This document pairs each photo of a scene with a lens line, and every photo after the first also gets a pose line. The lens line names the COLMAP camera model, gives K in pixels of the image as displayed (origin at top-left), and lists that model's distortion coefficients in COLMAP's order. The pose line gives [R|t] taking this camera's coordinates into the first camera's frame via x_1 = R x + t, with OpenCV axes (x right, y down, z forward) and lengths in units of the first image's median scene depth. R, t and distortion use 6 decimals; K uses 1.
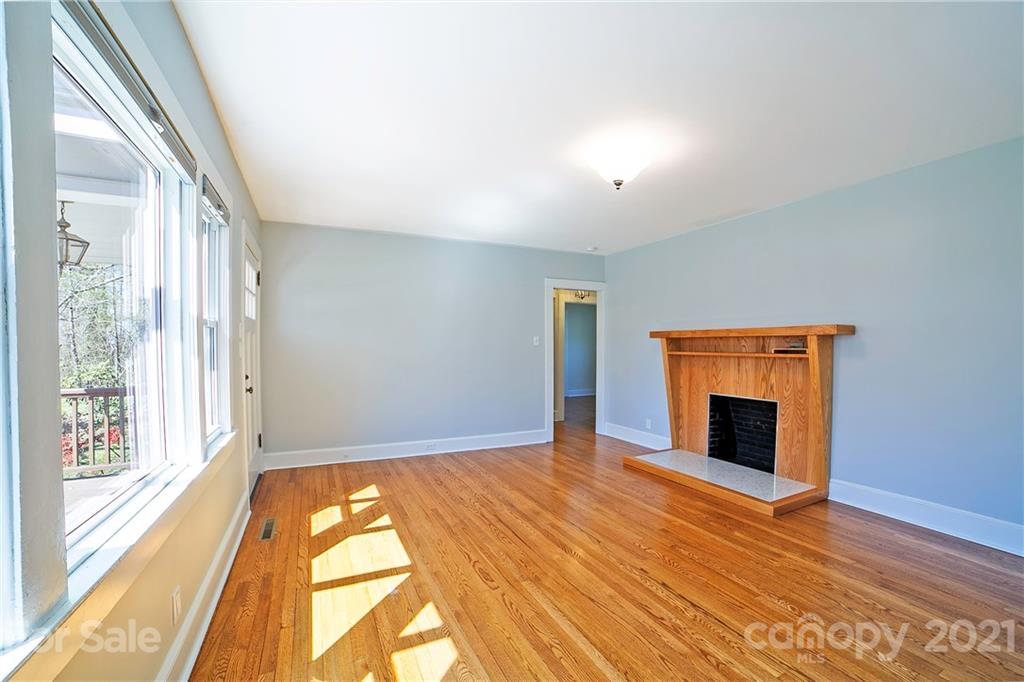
lens RADIAL K [[417.0, 0, 512.5], [0, 417.0, 350.3], [0, 0, 1]] dist [-0.077610, 0.000414]
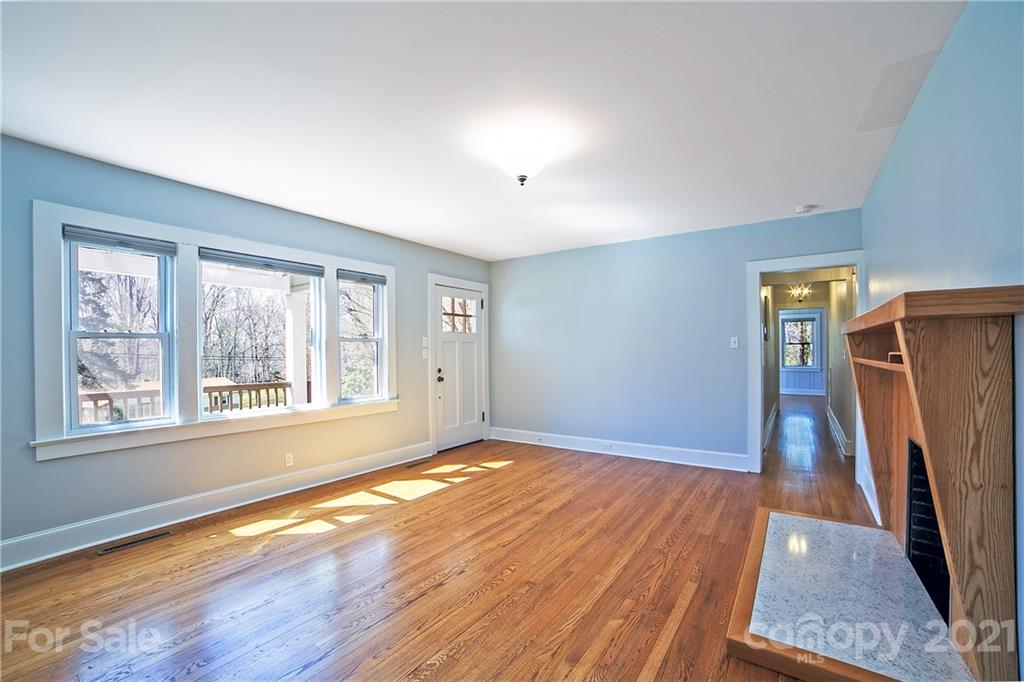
lens RADIAL K [[417.0, 0, 512.5], [0, 417.0, 350.3], [0, 0, 1]] dist [-0.077610, 0.000414]
pose [[0.498662, -0.007087, -0.866768, 0.943940], [0.003646, 0.999975, -0.006078, -0.007194], [0.866789, -0.000130, 0.498675, 0.440432]]
